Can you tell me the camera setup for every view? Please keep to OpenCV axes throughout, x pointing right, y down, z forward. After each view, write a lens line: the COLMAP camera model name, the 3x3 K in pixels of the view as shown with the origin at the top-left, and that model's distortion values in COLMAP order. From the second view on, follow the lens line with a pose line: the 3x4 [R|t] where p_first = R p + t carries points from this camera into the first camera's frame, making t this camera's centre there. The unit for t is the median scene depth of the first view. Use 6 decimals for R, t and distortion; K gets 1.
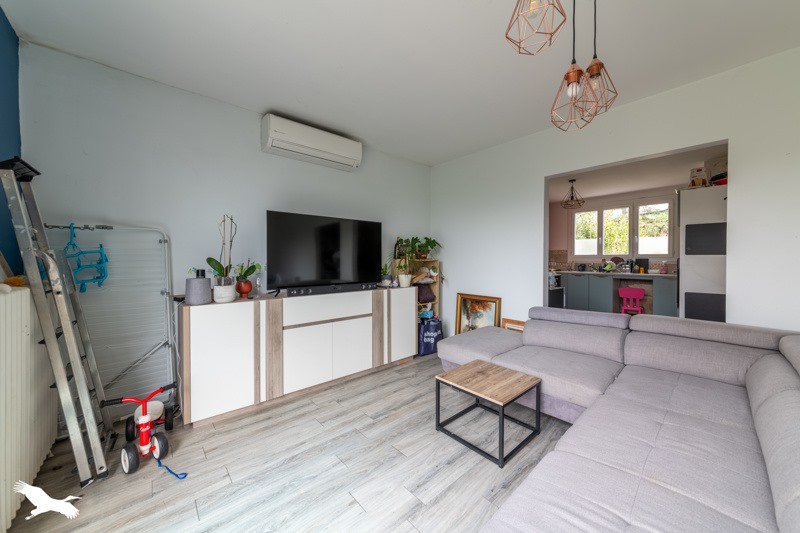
lens RADIAL K [[289.3, 0, 403.1], [0, 289.3, 262.3], [0, 0, 1]] dist [-0.001978, -0.000333]
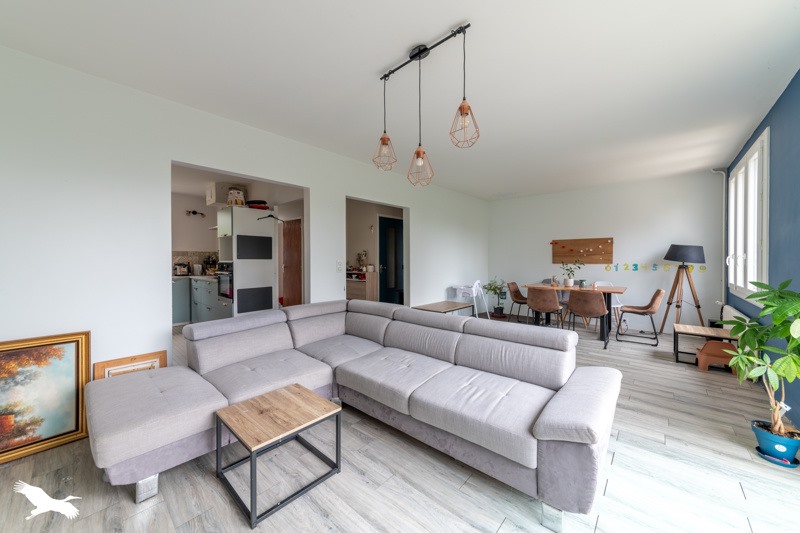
lens RADIAL K [[289.3, 0, 403.1], [0, 289.3, 262.3], [0, 0, 1]] dist [-0.001978, -0.000333]
pose [[-0.110930, -0.013418, 0.993738, -0.578822], [0.013588, 0.999795, 0.015017, -0.036250], [-0.993735, 0.015168, -0.110725, 0.732256]]
